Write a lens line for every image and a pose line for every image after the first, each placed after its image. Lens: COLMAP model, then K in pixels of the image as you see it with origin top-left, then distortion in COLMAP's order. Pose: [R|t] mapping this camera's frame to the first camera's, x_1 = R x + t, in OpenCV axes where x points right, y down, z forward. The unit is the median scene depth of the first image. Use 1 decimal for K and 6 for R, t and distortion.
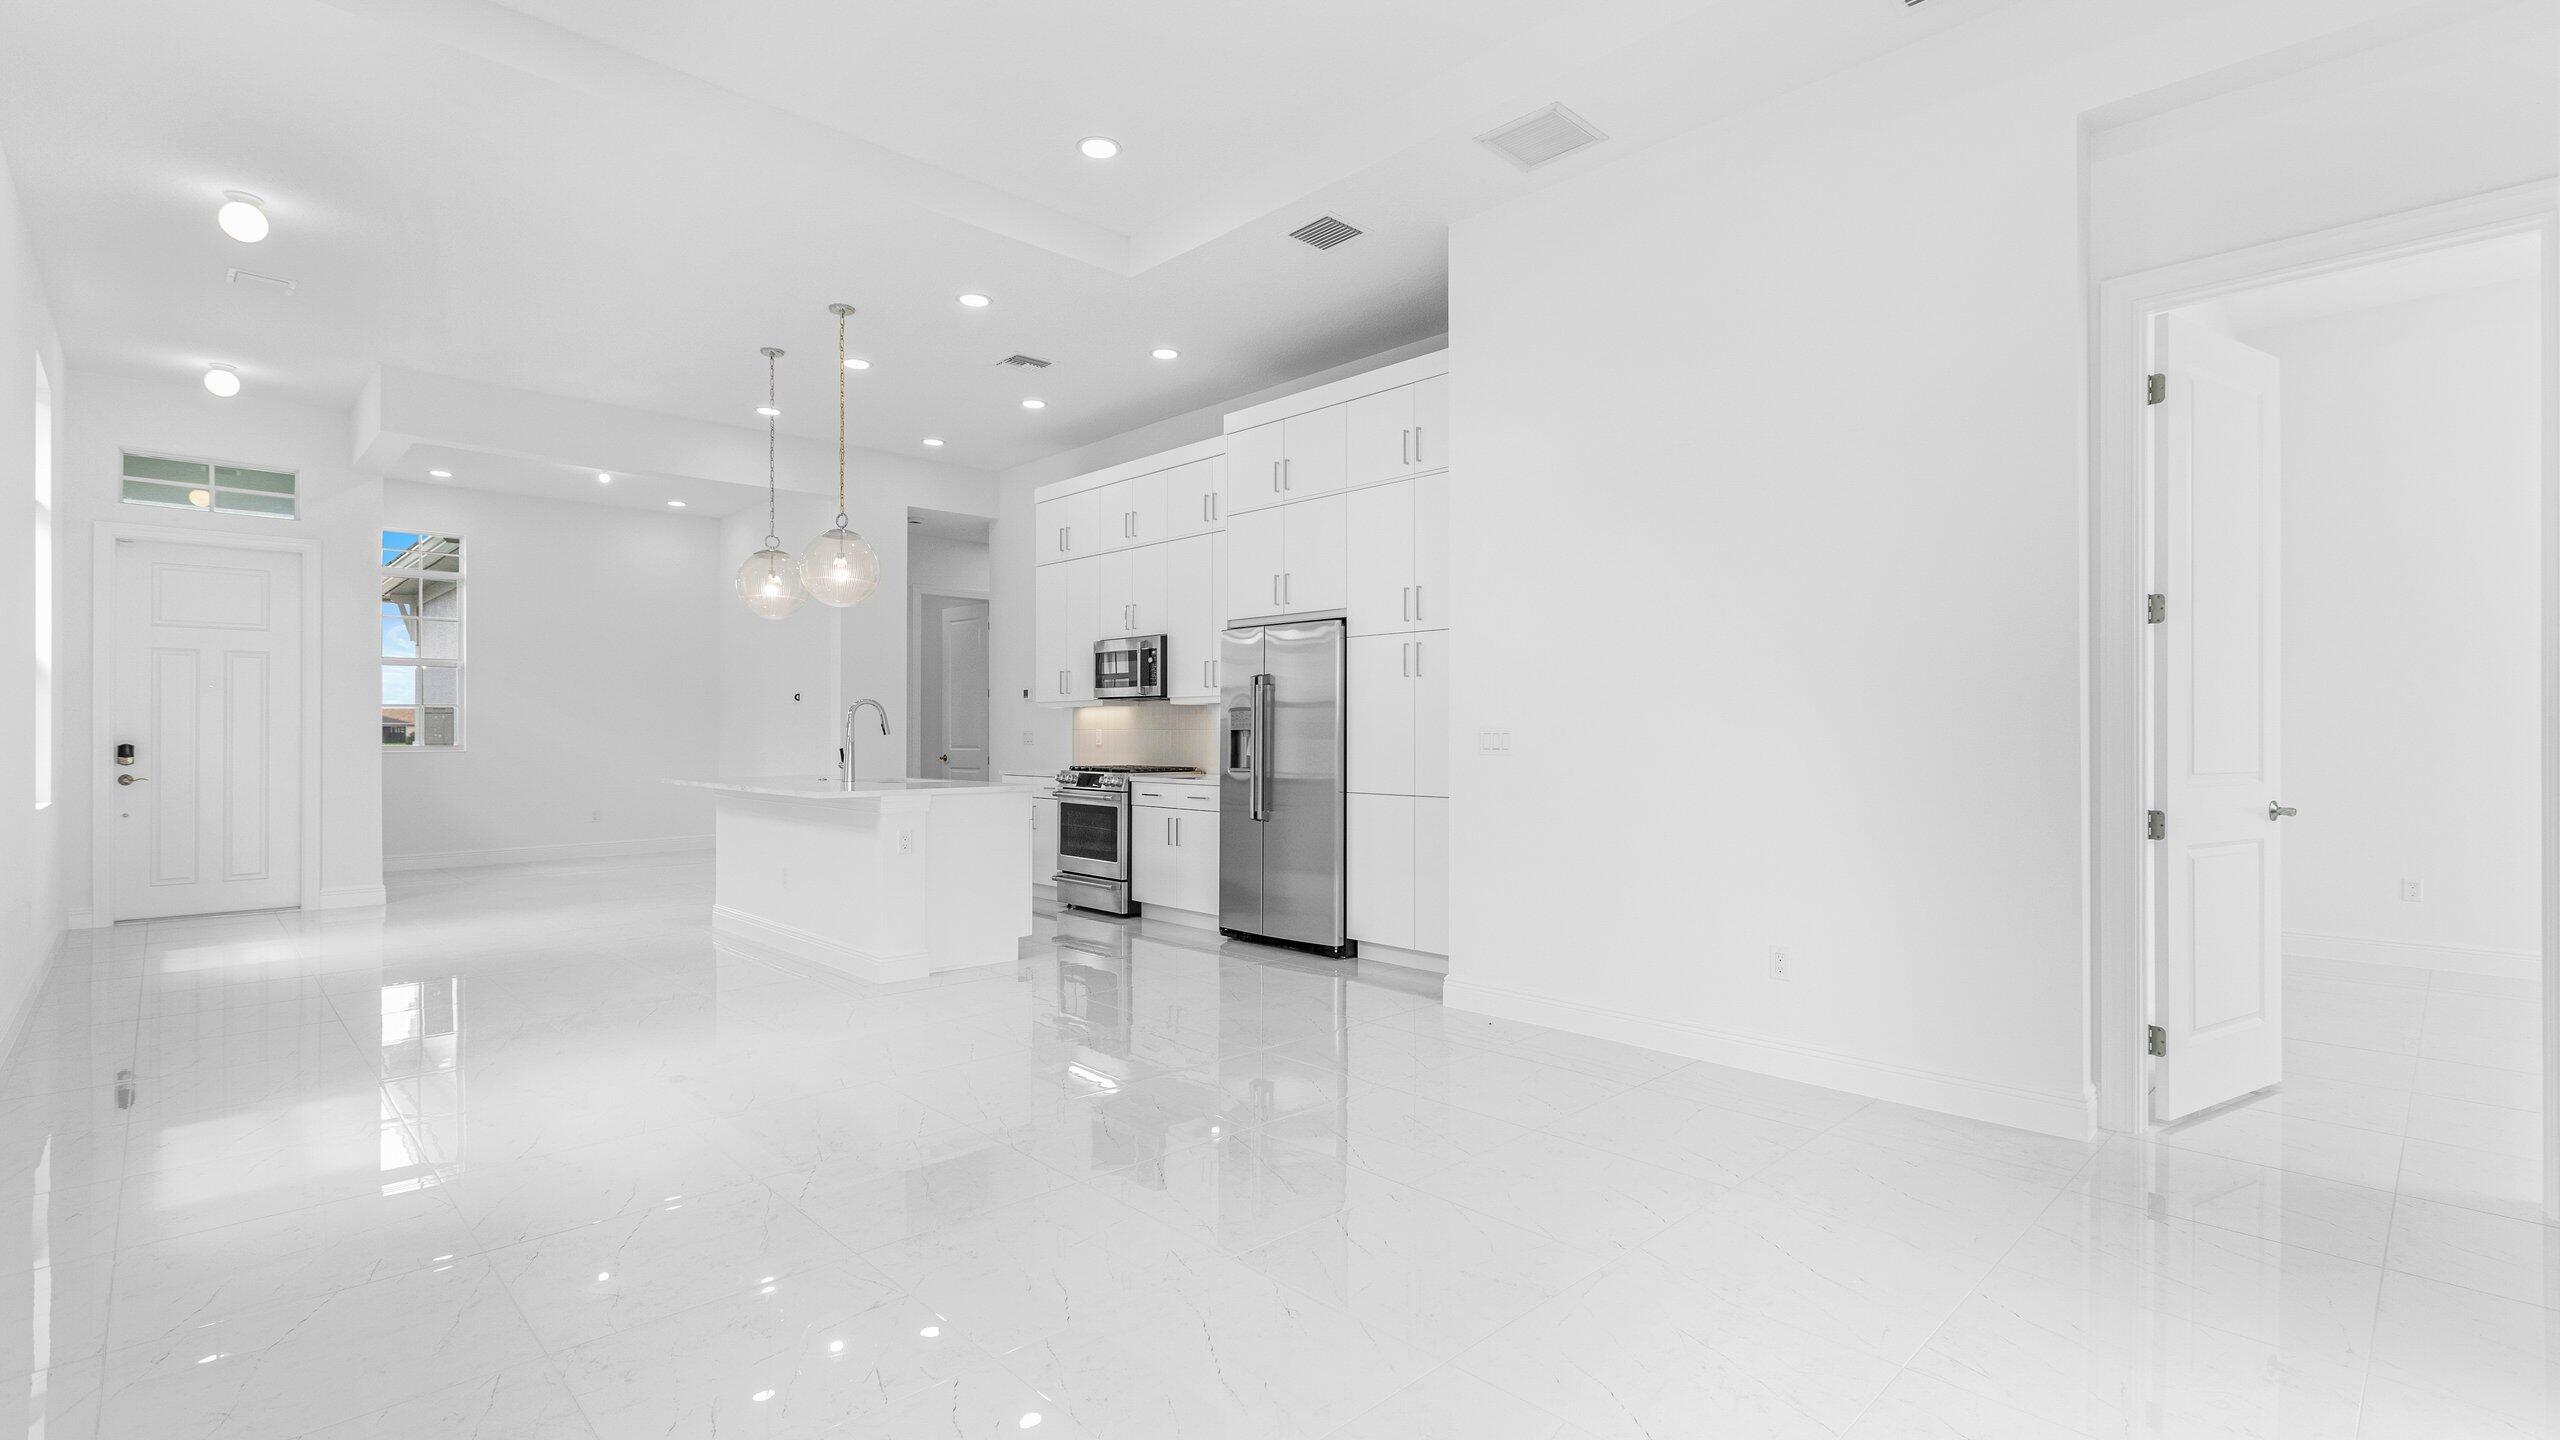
lens RADIAL K [[1143.1, 0, 1278.7], [0, 1143.1, 723.2], [0, 0, 1]] dist [0.002358, -0.001283]
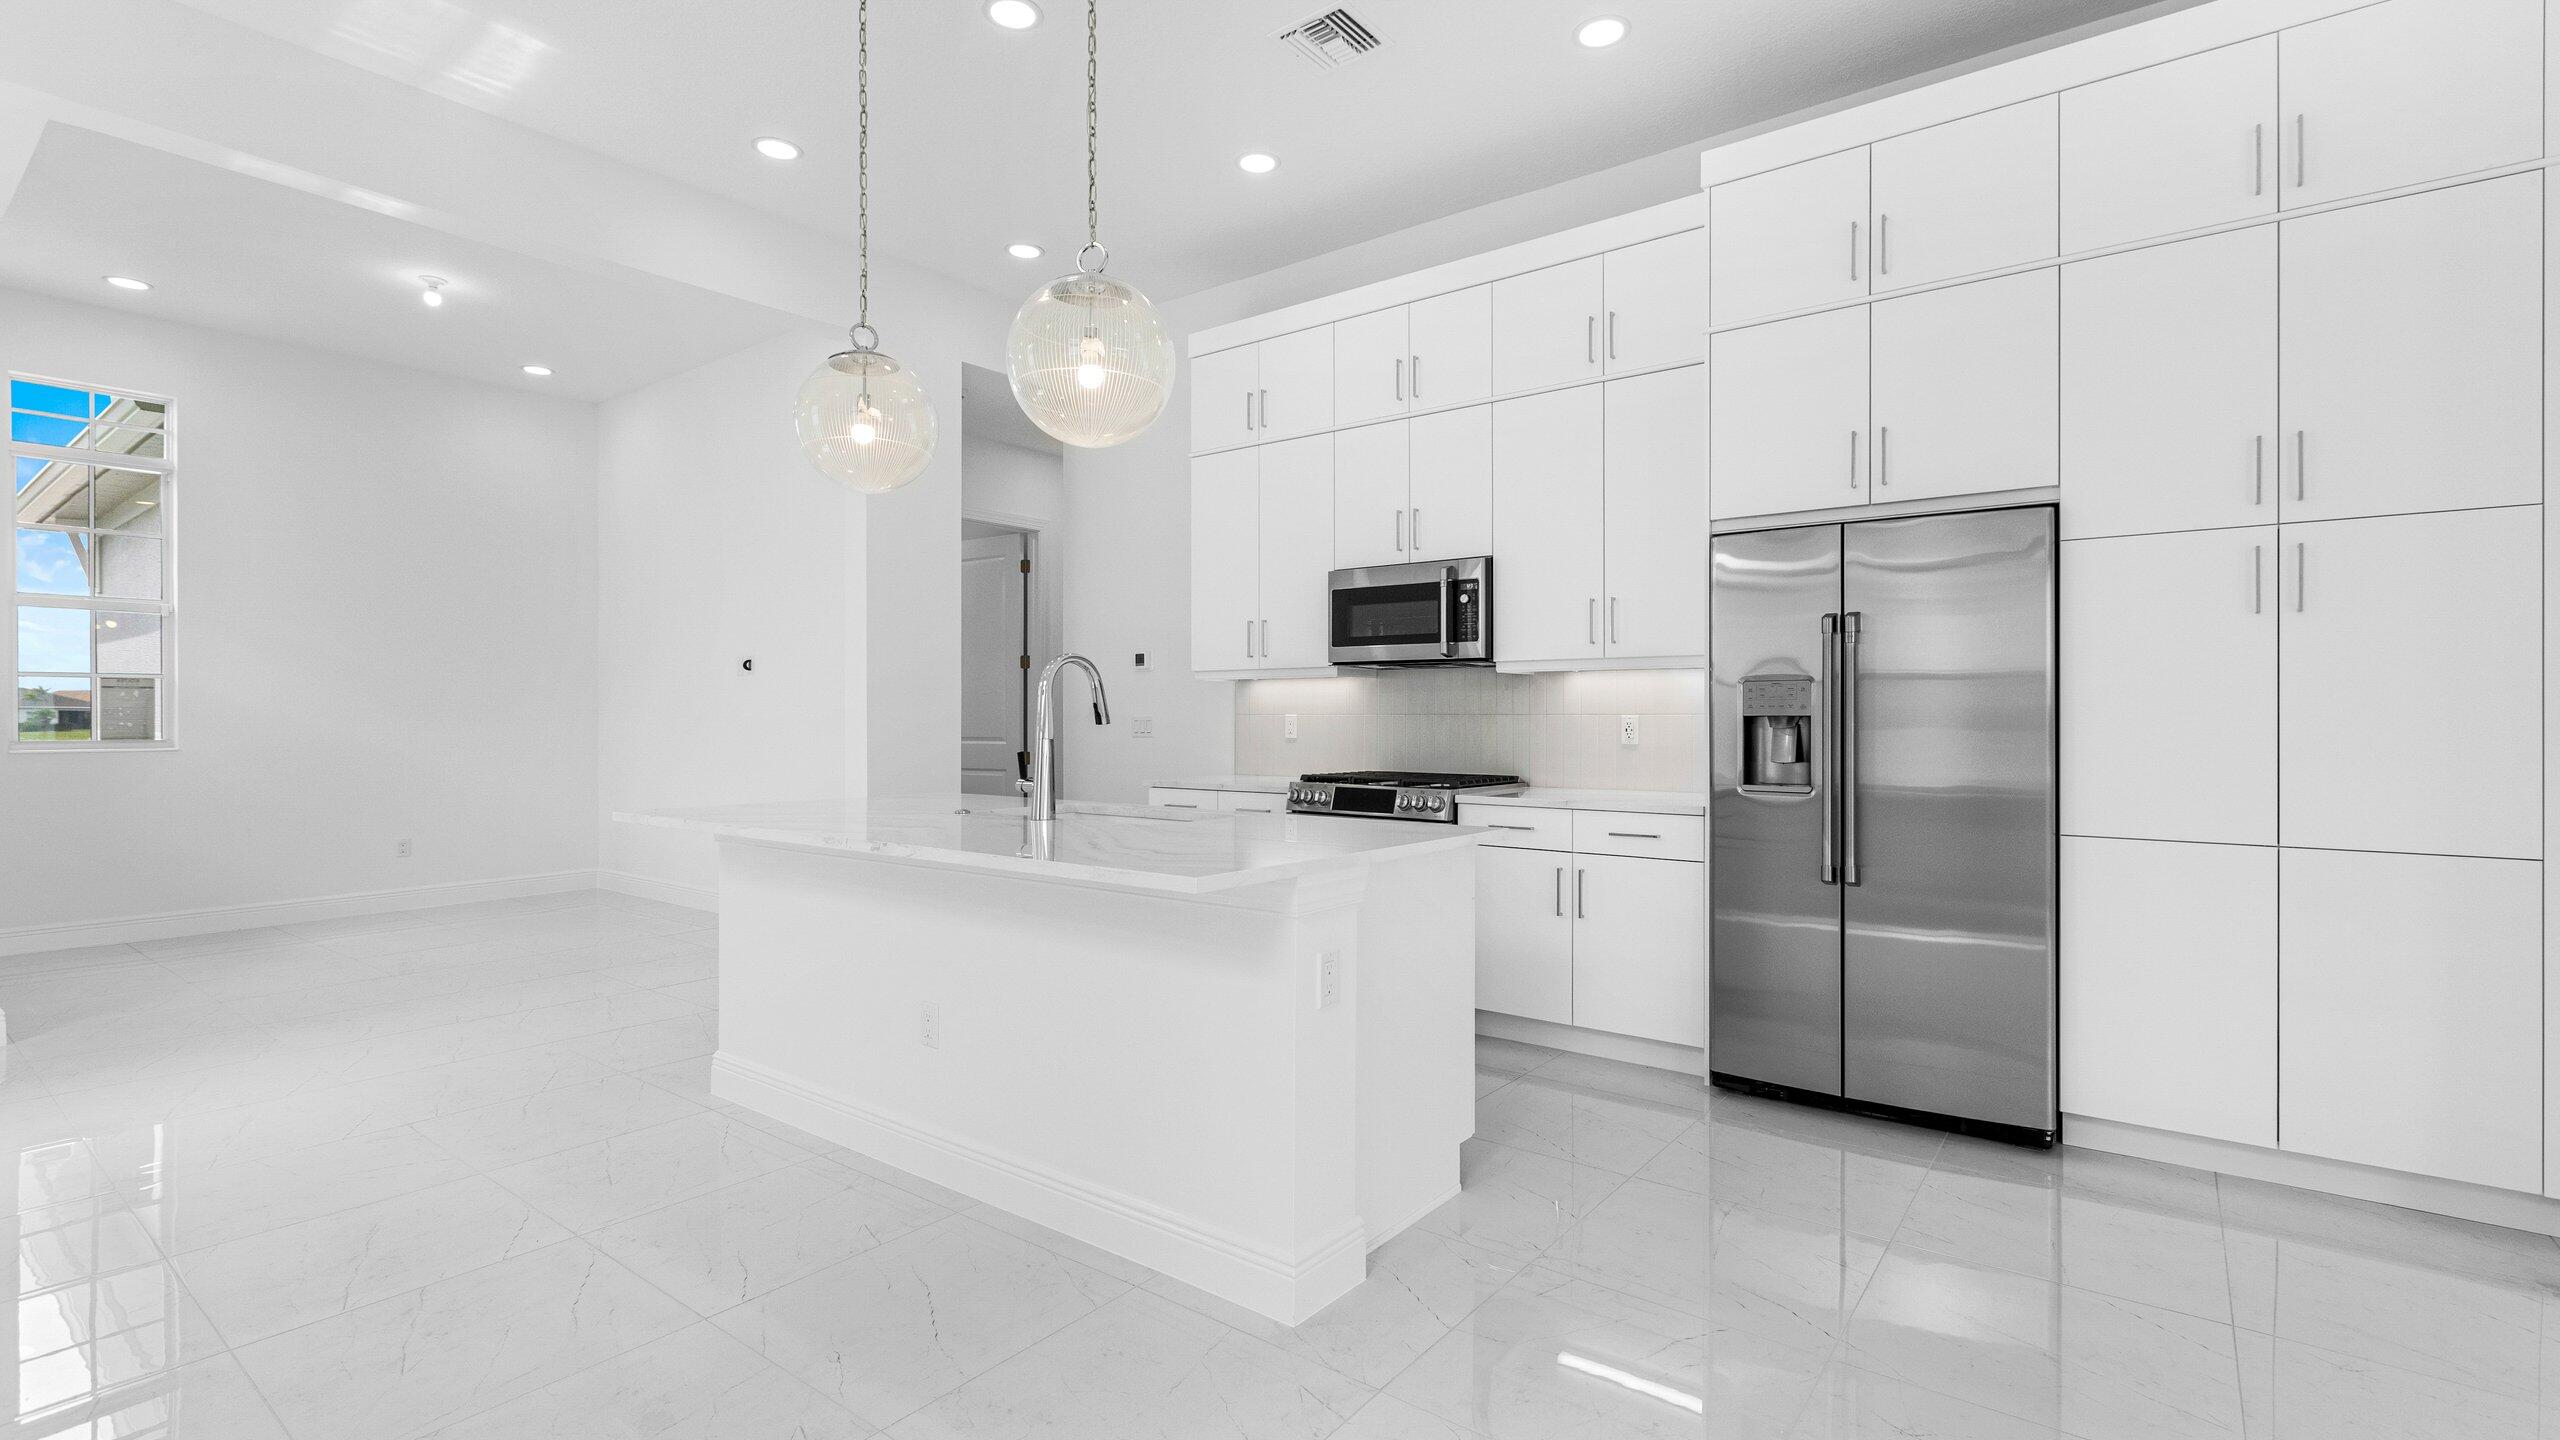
lens RADIAL K [[1143.1, 0, 1279.4], [0, 1143.1, 715.1], [0, 0, 1]] dist [0.002358, -0.001283]
pose [[0.989285, 0.001770, 0.145986, -0.295196], [-0.002590, 0.999982, 0.005425, 0.002752], [-0.145974, -0.005745, 0.989272, 0.420436]]
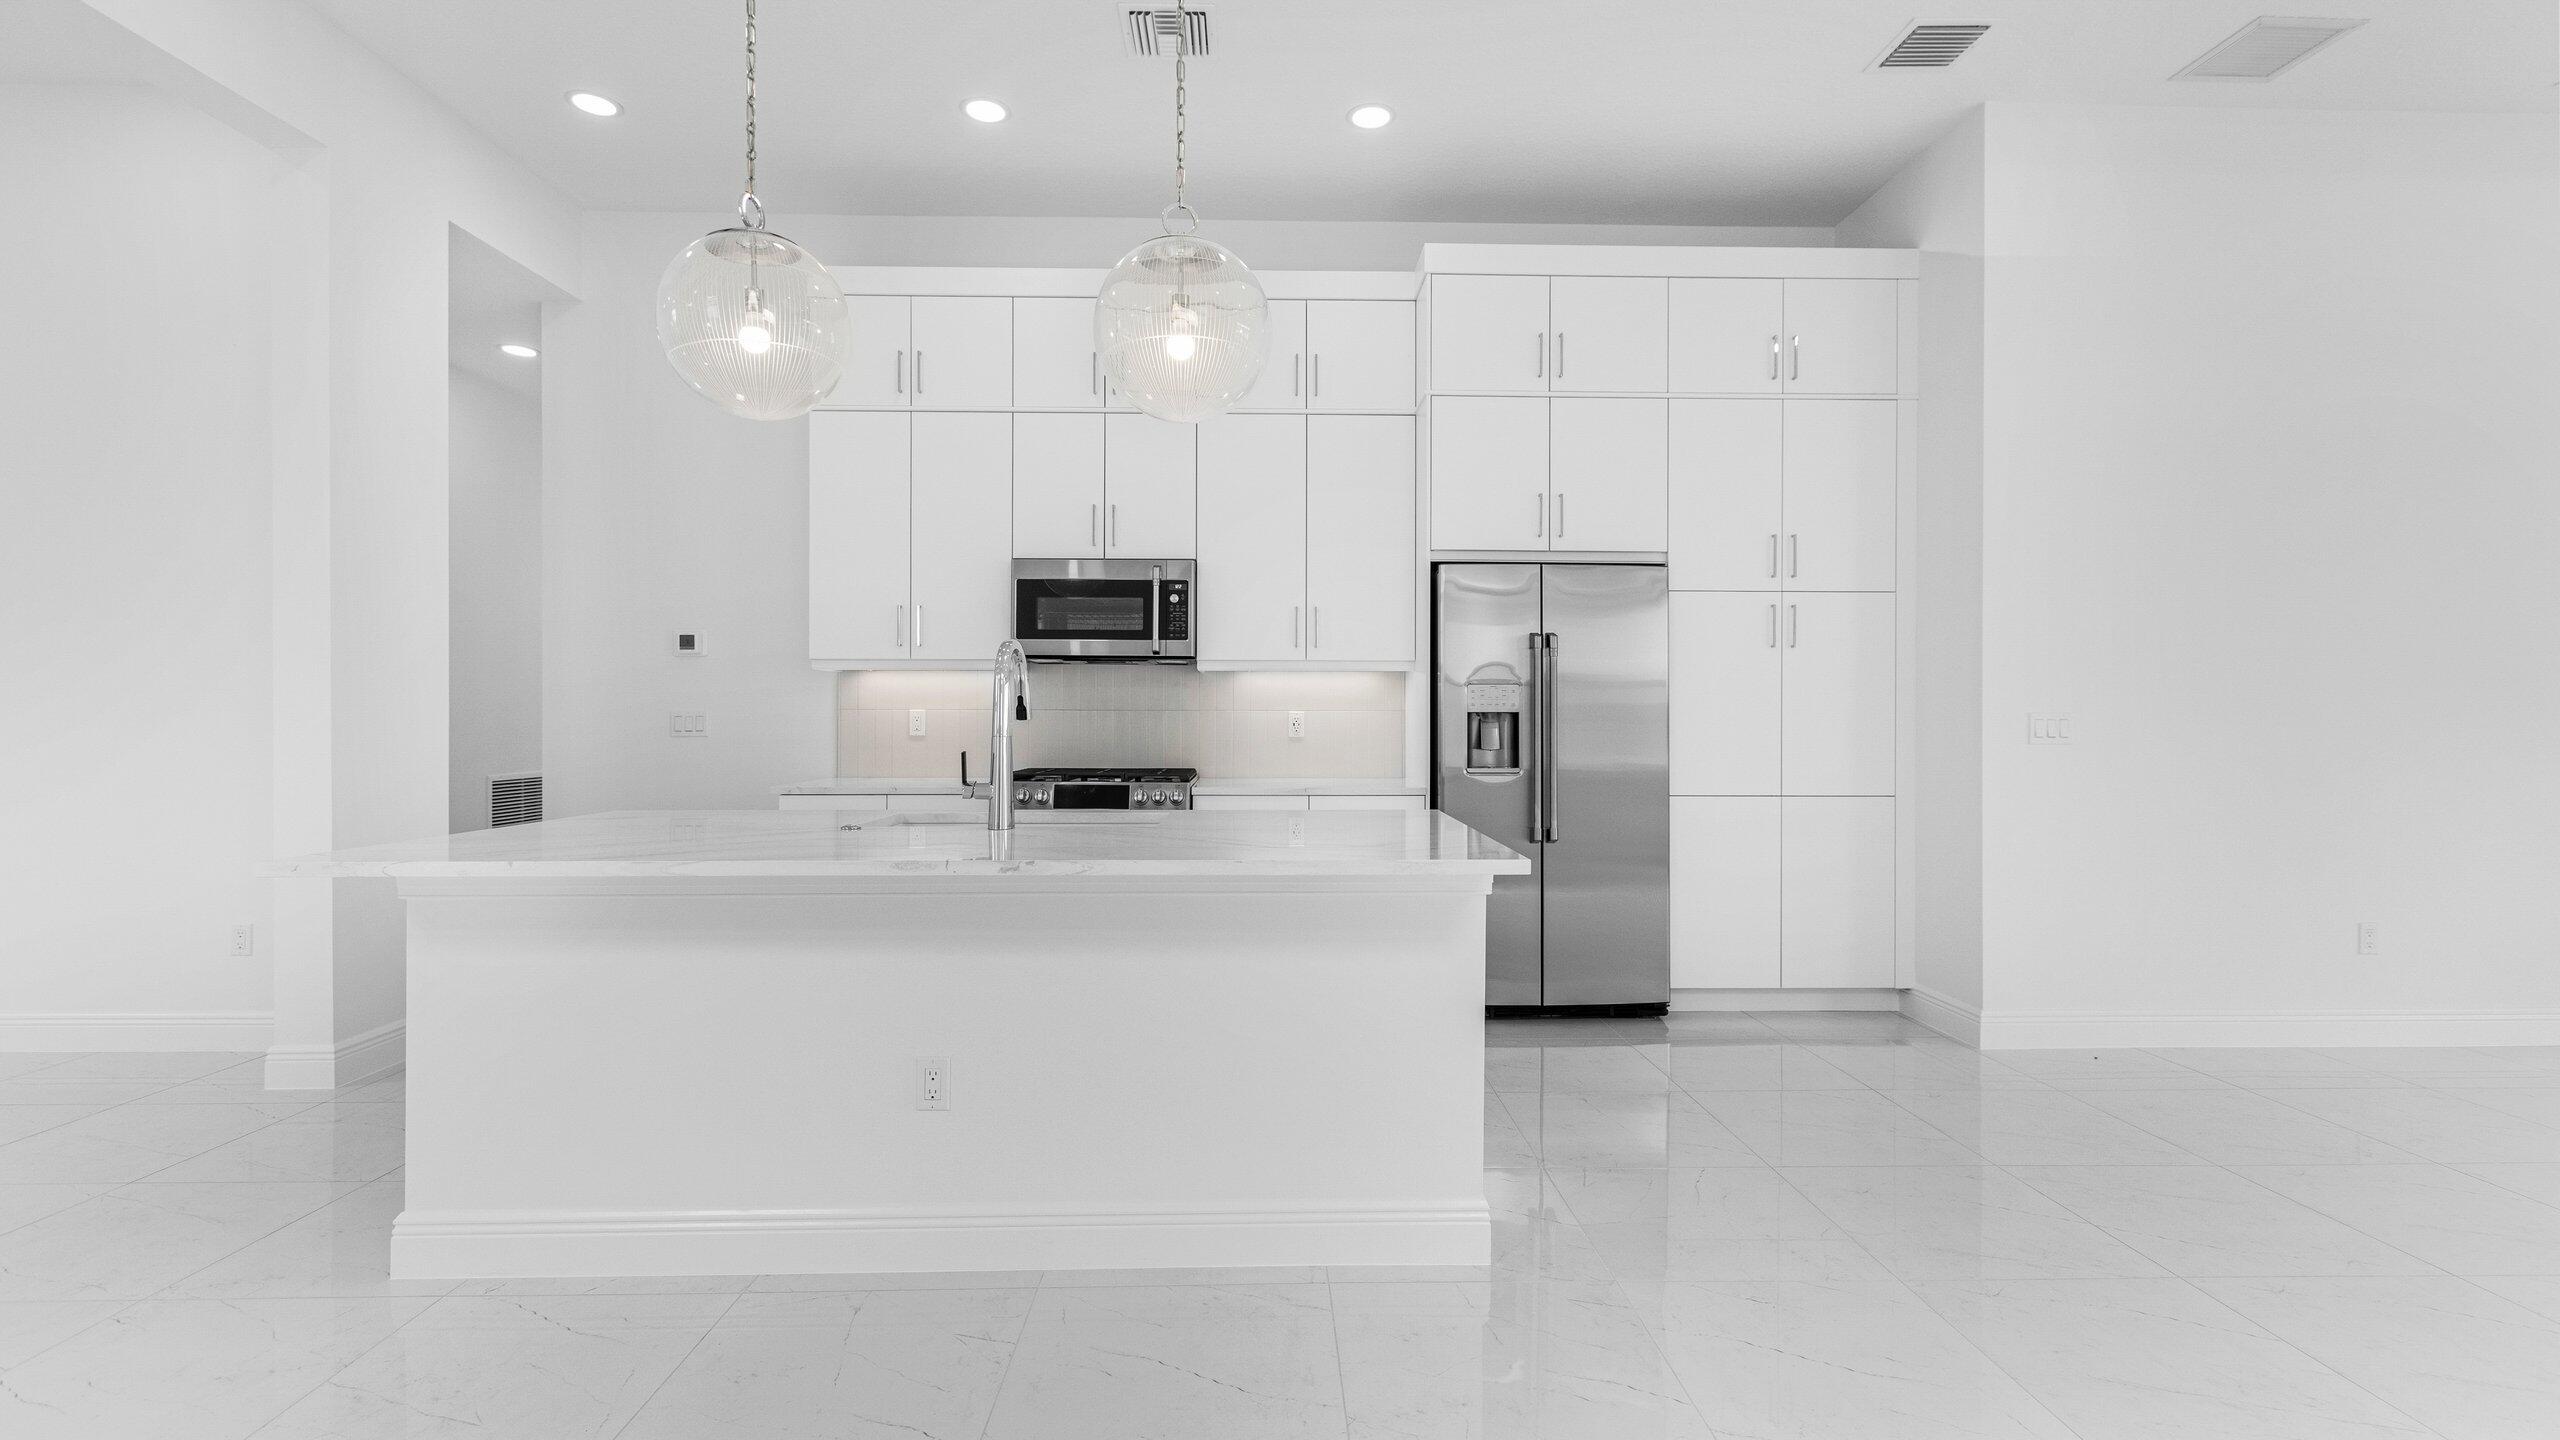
lens RADIAL K [[1143.1, 0, 1274.8], [0, 1143.1, 713.4], [0, 0, 1]] dist [0.002358, -0.001283]
pose [[0.678640, 0.003440, 0.734463, -0.530735], [-0.008941, 0.999954, 0.003578, 0.004461], [-0.734416, -0.008996, 0.678640, 0.536798]]
